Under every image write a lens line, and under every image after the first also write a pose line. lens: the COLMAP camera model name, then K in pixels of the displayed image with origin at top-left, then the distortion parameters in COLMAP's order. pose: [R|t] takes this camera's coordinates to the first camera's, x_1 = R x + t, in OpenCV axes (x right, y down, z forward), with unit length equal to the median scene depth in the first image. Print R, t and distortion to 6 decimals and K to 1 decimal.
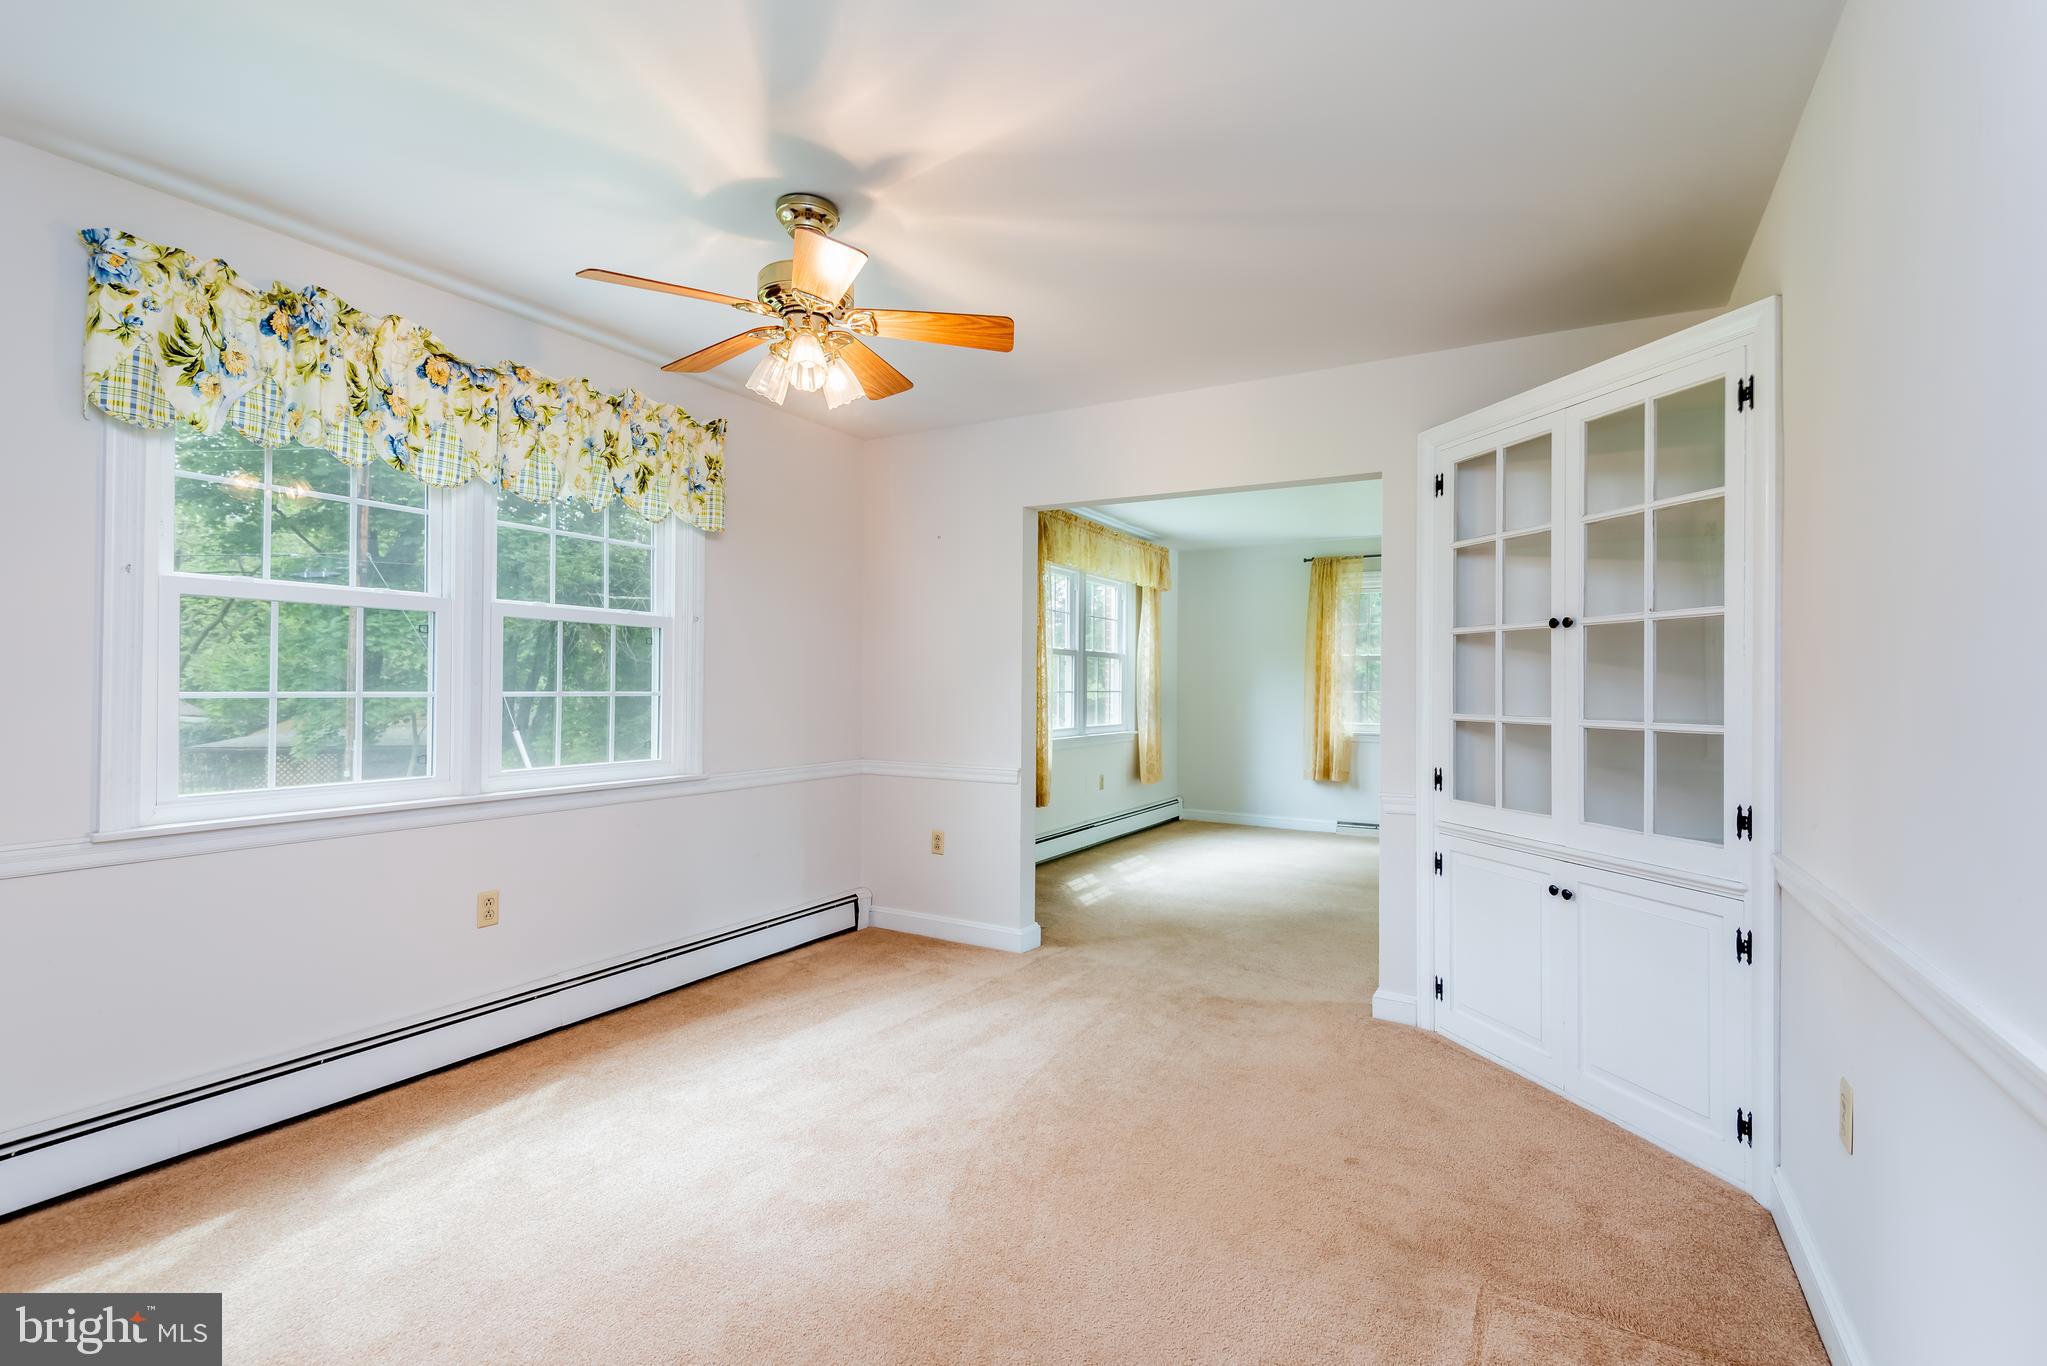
lens RADIAL K [[920.8, 0, 1013.2], [0, 920.8, 680.4], [0, 0, 1]] dist [0.000635, -0.000145]
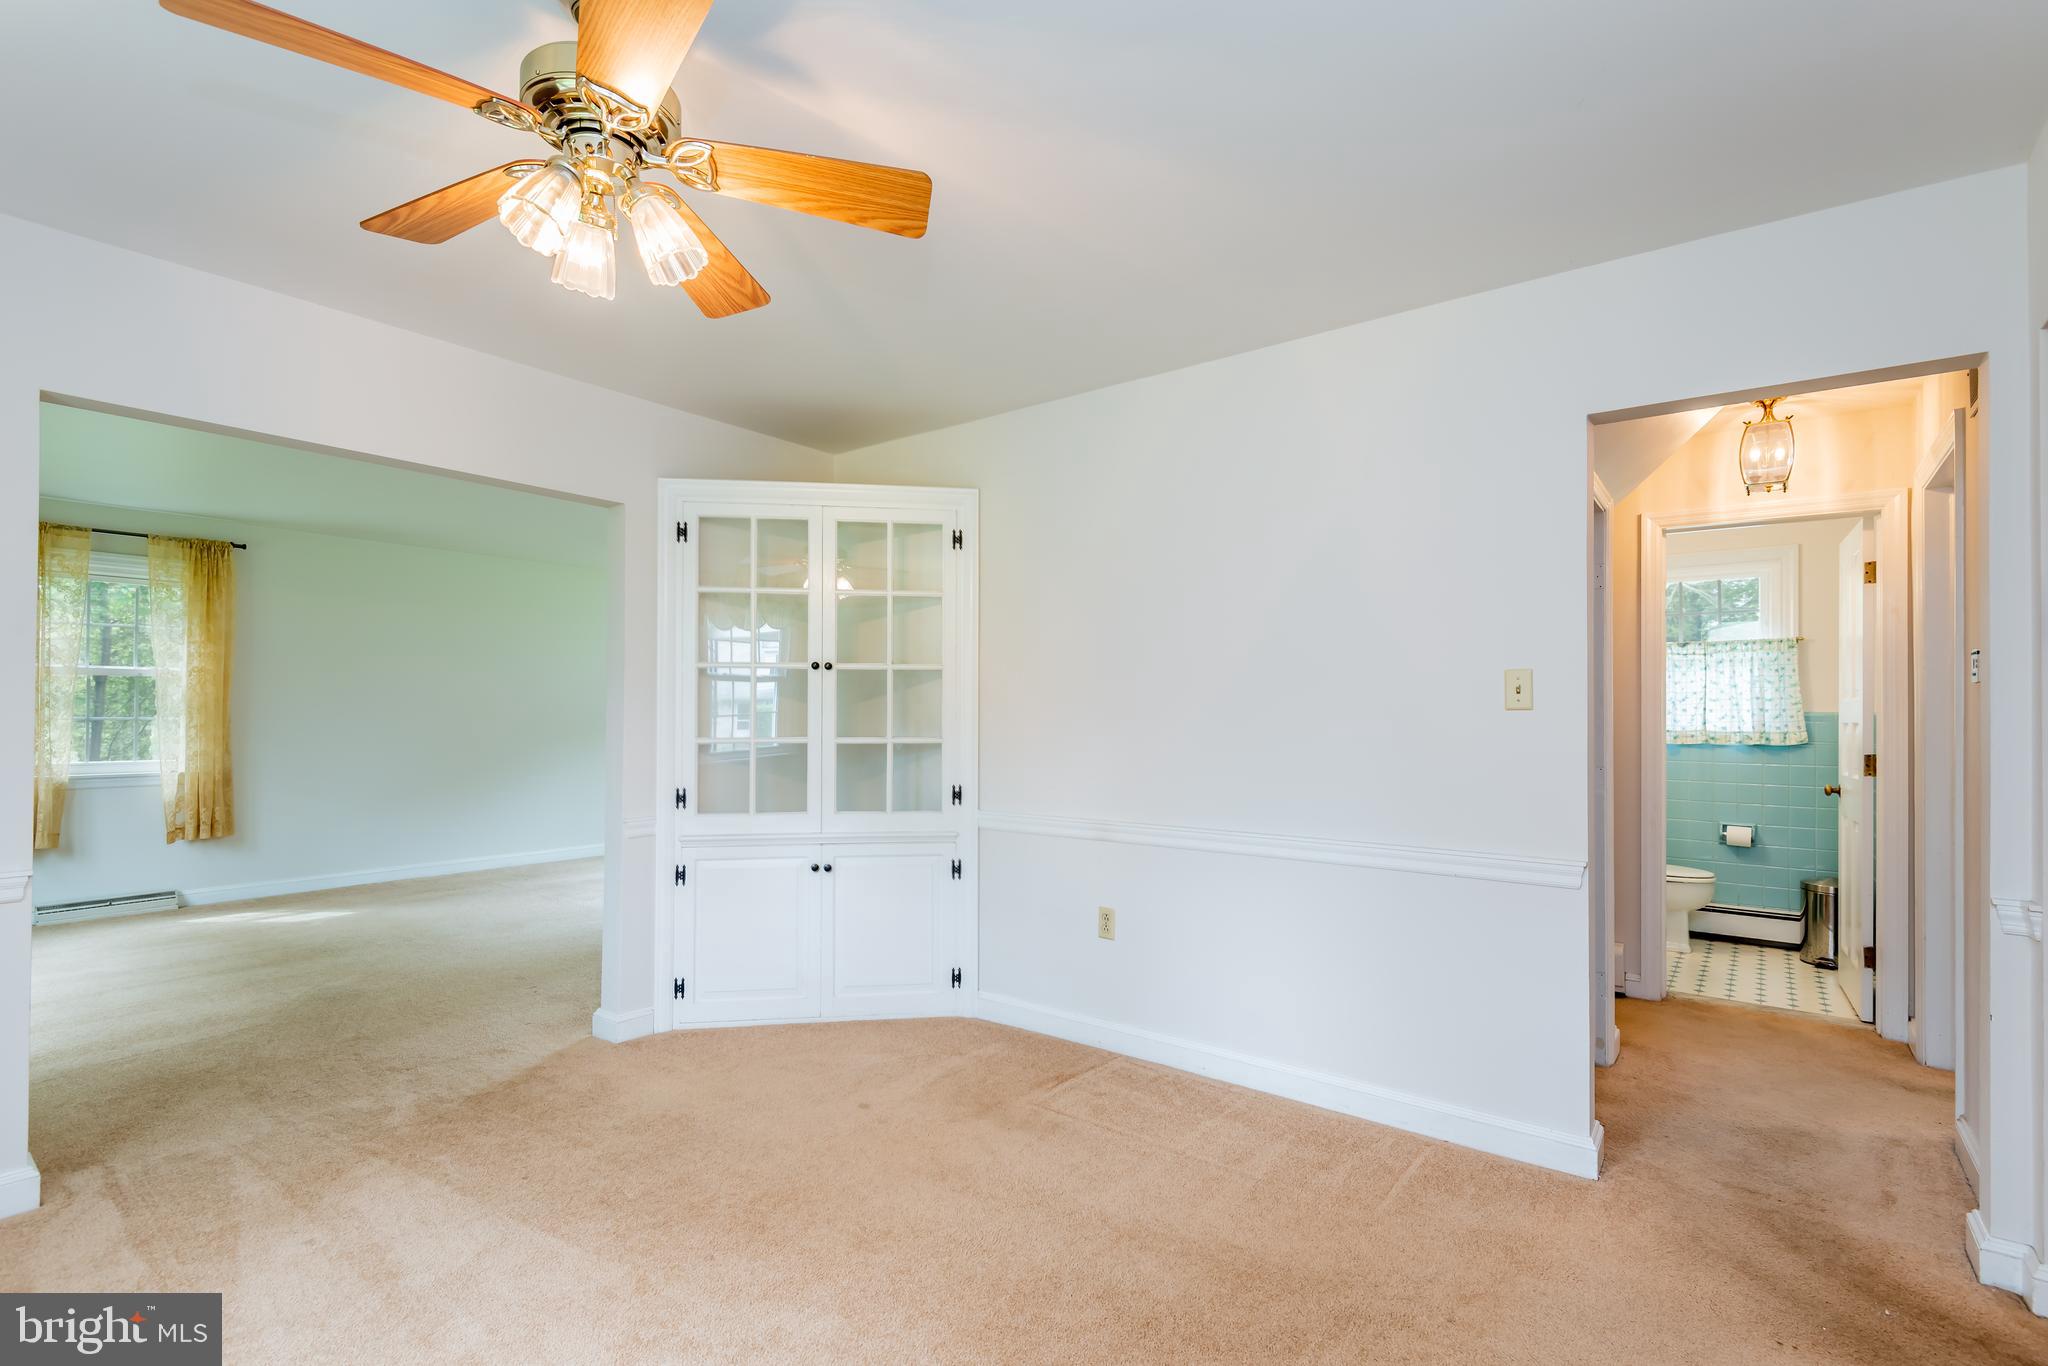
lens RADIAL K [[931.1, 0, 1029.3], [0, 931.1, 686.0], [0, 0, 1]] dist [0.002659, -0.000580]
pose [[0.135316, 0.018713, 0.990626, -0.639124], [-0.006188, 0.999818, -0.018042, -0.010304], [-0.990783, -0.003689, 0.135407, 0.472504]]
